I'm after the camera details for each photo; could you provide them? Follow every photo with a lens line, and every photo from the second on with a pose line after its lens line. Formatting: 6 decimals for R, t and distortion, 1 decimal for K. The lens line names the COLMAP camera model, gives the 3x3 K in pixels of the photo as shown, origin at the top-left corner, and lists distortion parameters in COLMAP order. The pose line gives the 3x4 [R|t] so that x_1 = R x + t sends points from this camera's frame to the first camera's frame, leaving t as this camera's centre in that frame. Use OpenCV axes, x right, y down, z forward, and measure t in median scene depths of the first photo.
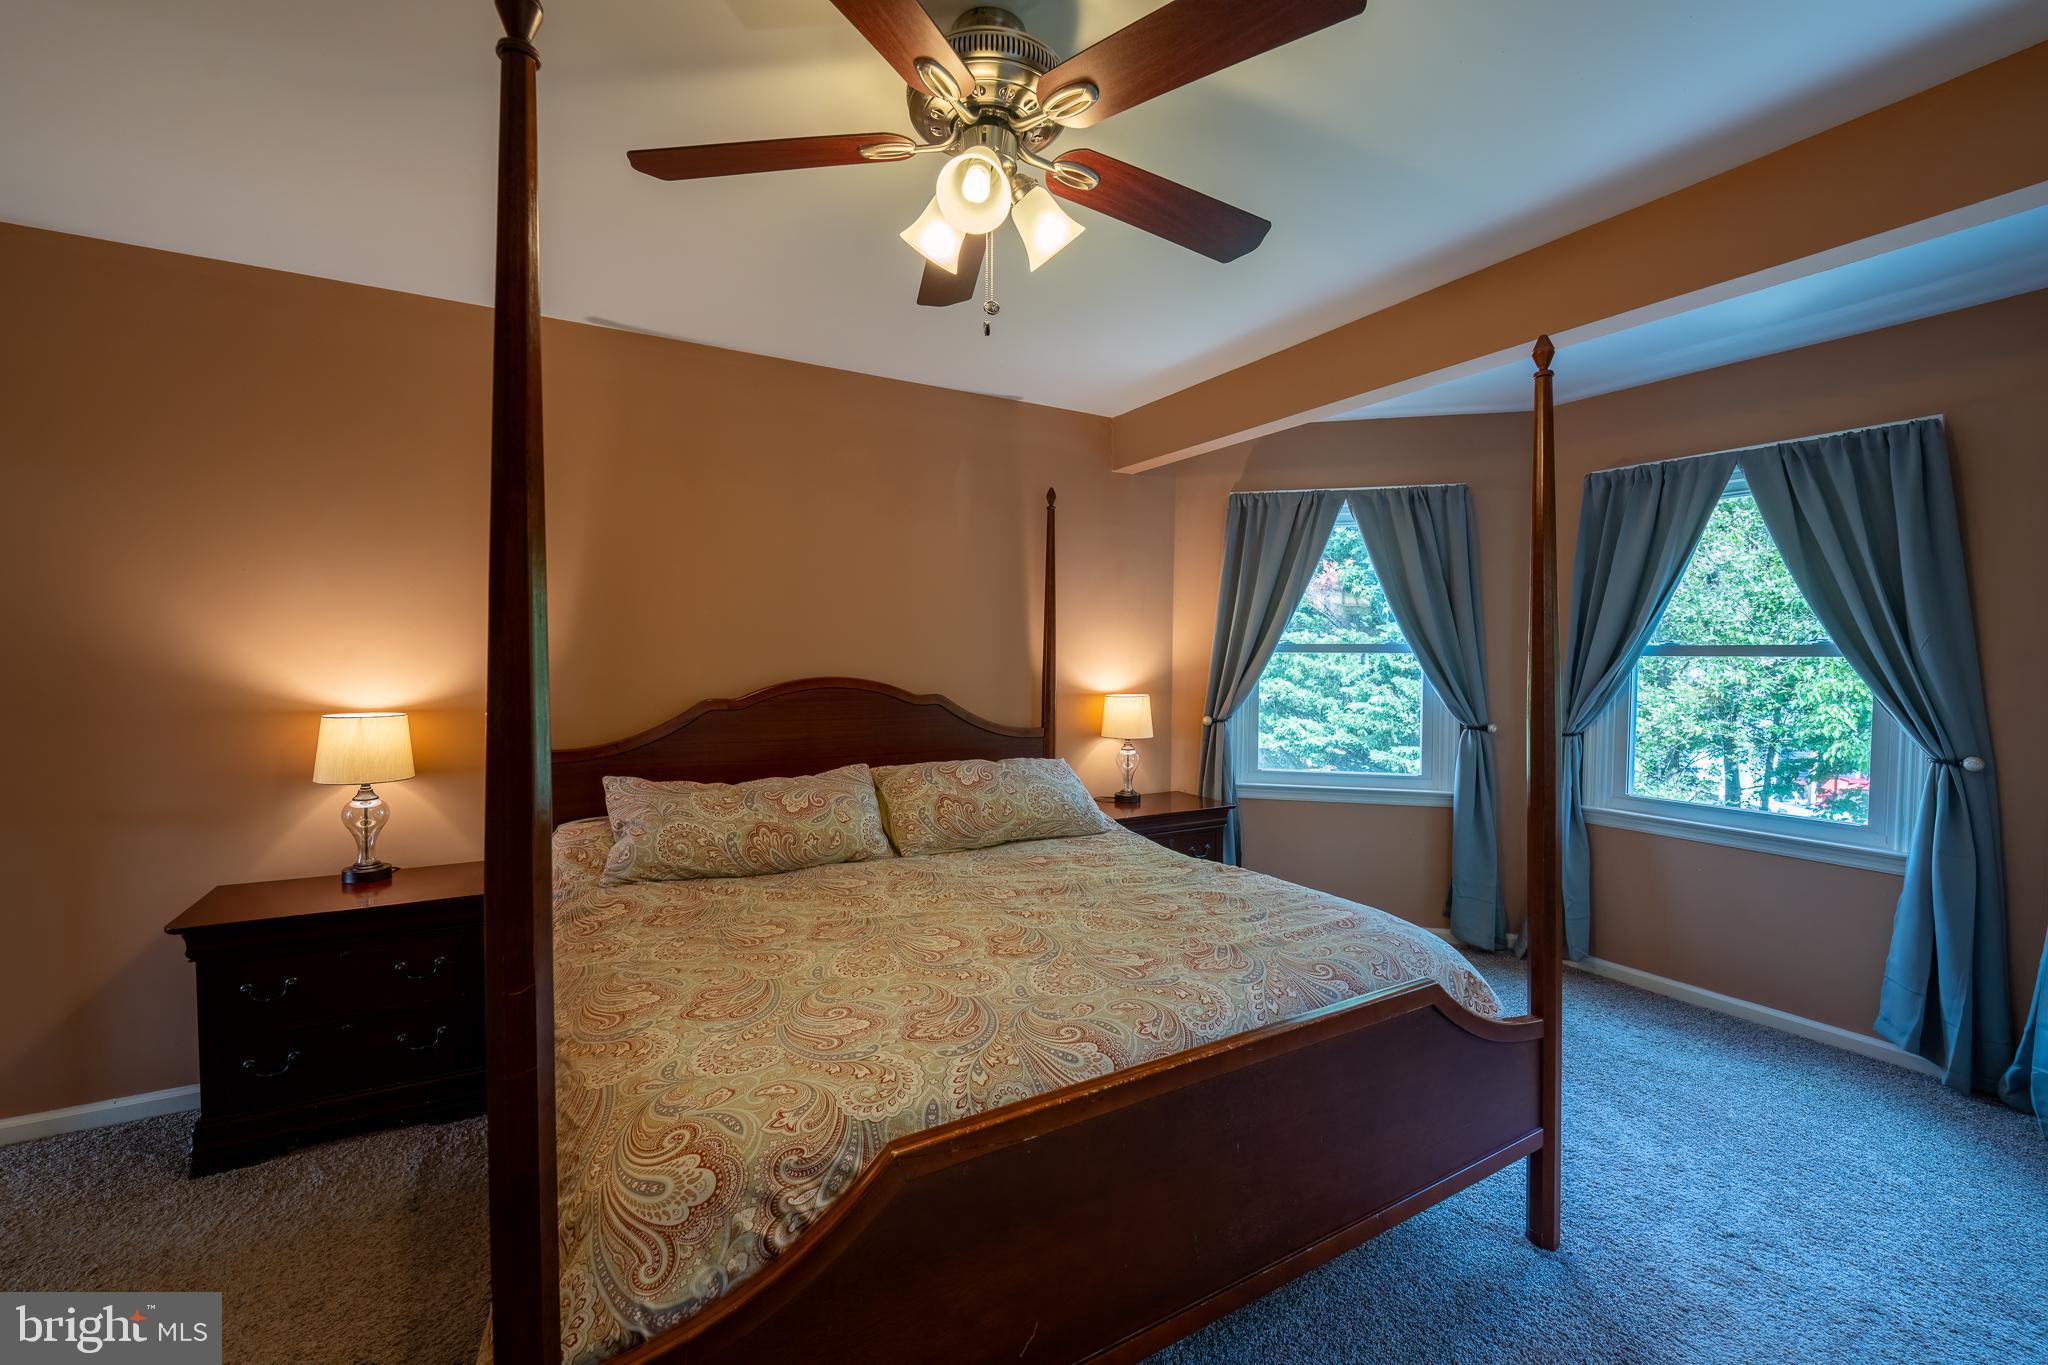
lens RADIAL K [[828.6, 0, 1025.3], [0, 828.6, 683.6], [0, 0, 1]] dist [-0.004498, -0.004945]
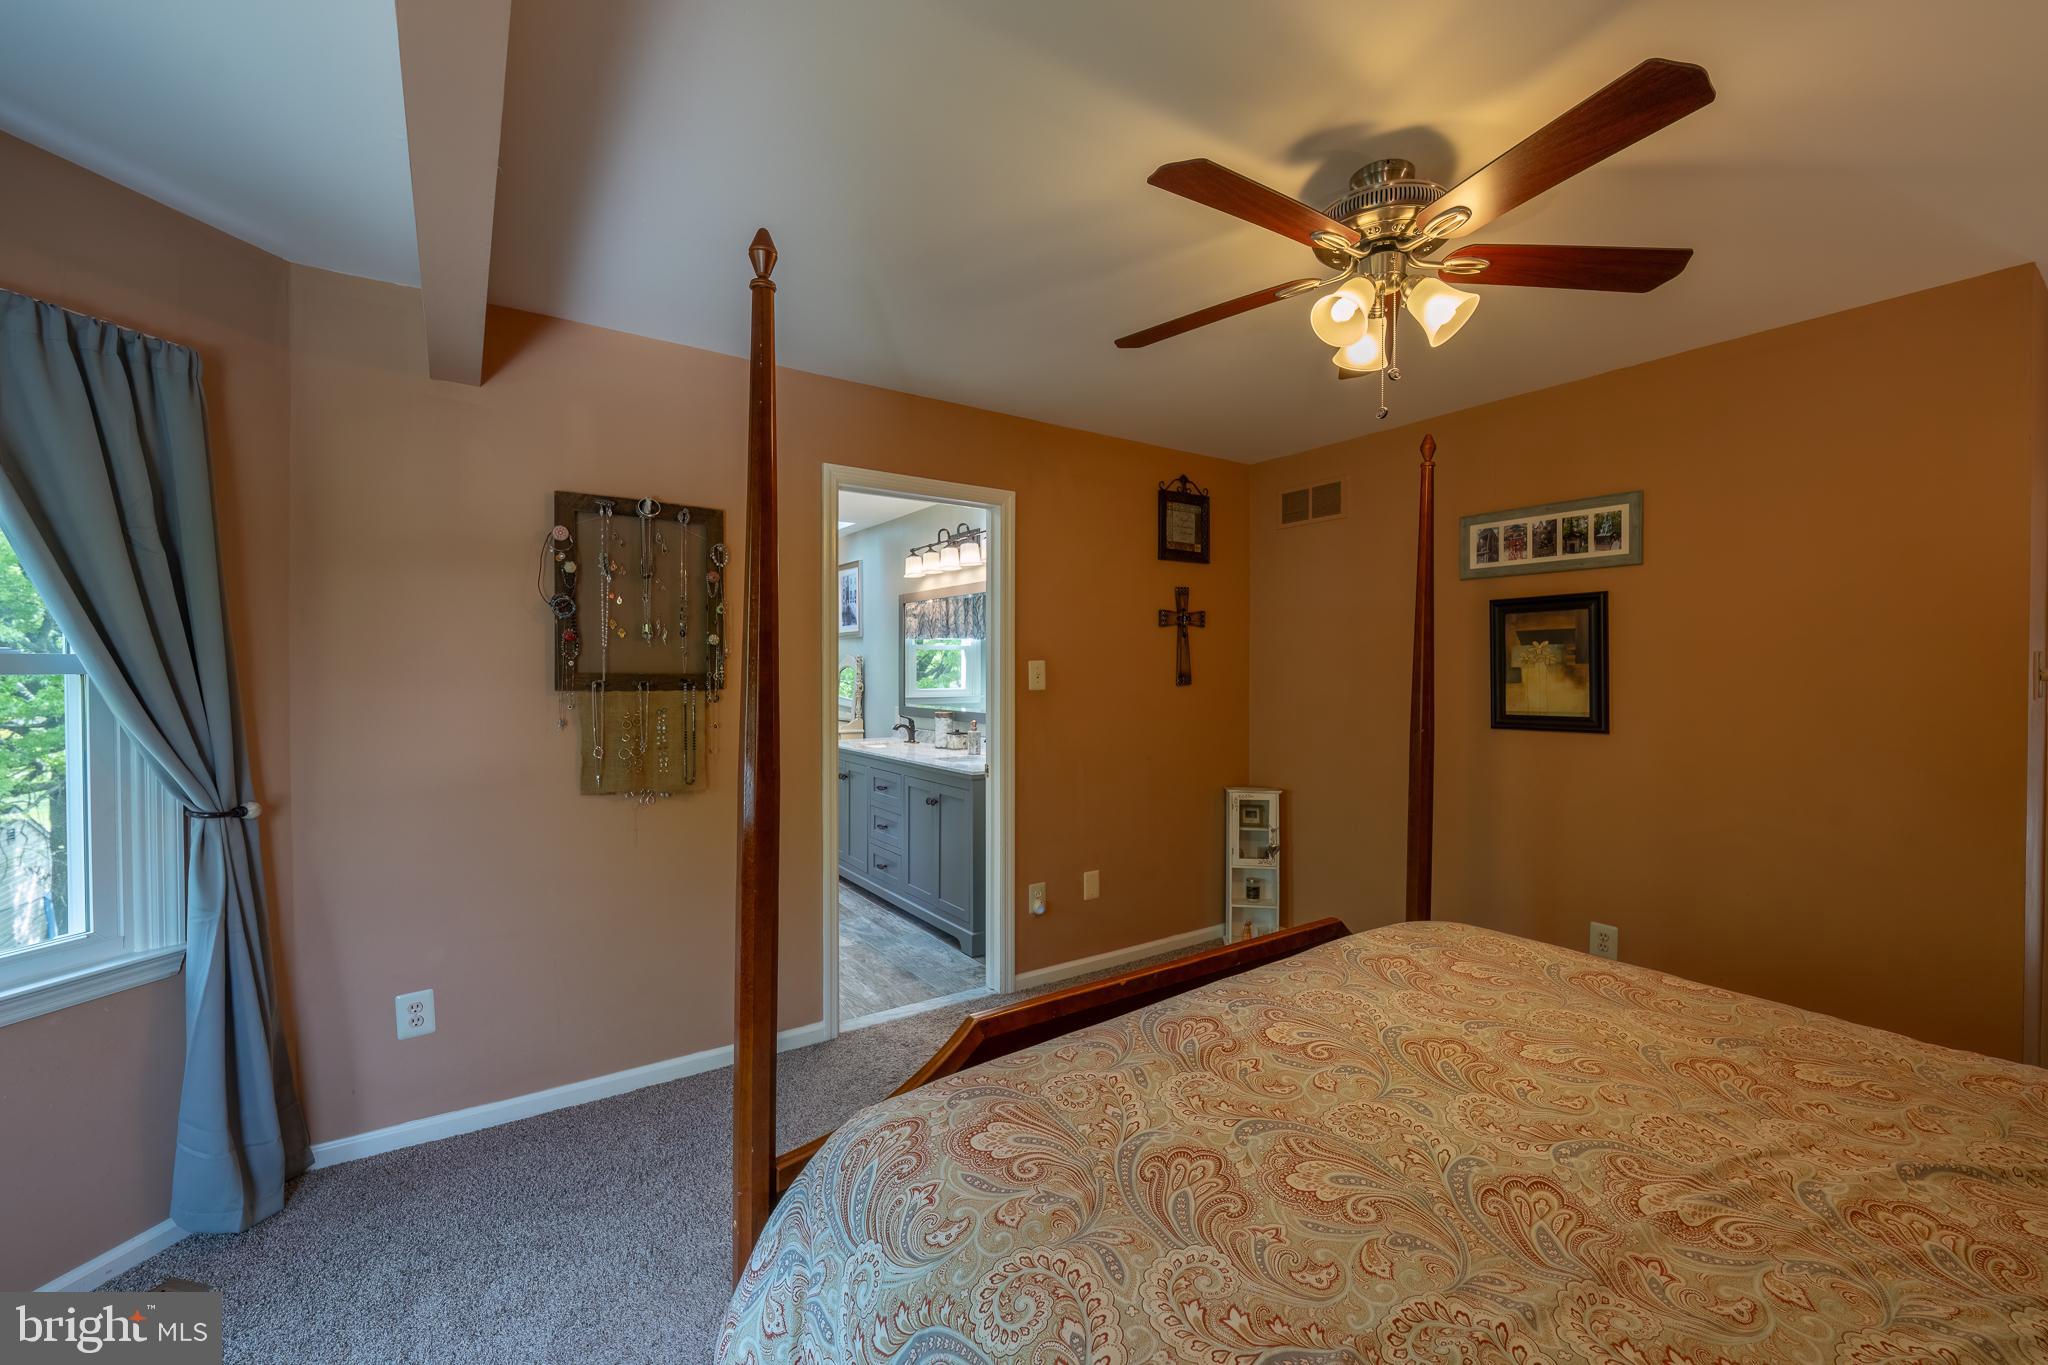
lens RADIAL K [[828.6, 0, 1025.3], [0, 828.6, 683.6], [0, 0, 1]] dist [-0.004498, -0.004945]
pose [[-0.996922, -0.006218, -0.078147, 0.359905], [-0.010241, 0.998636, 0.051190, -0.054423], [0.077723, 0.051833, -0.995627, 1.381931]]
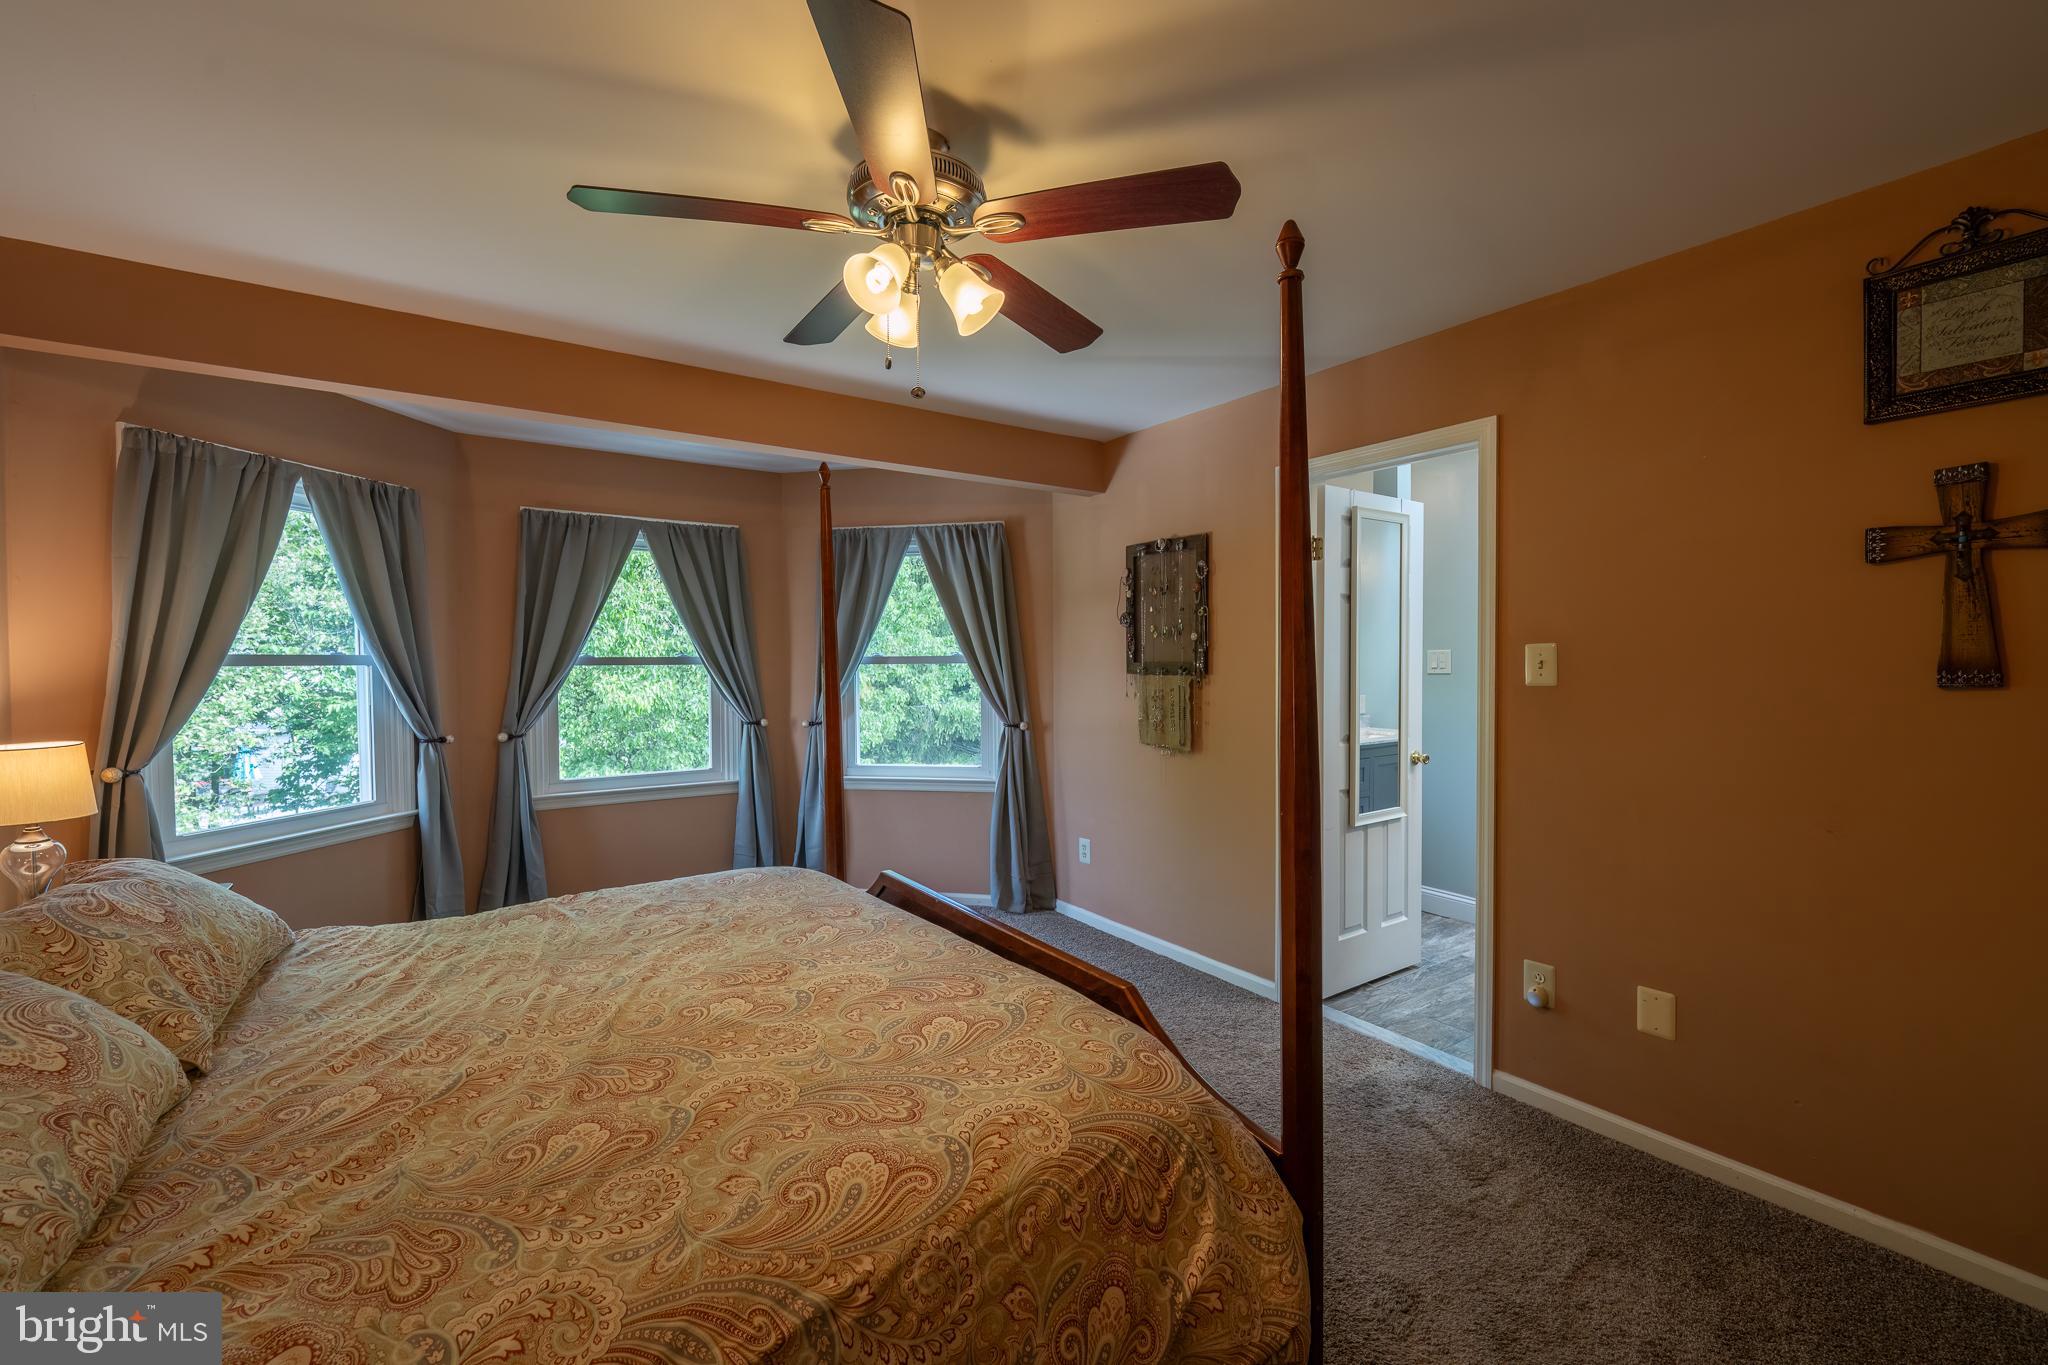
lens RADIAL K [[828.6, 0, 1025.3], [0, 828.6, 683.6], [0, 0, 1]] dist [-0.004498, -0.004945]
pose [[-0.080952, -0.031165, 0.996231, -0.784452], [0.041168, 0.998554, 0.034583, -0.030976], [-0.995867, 0.043812, -0.079552, 0.605033]]
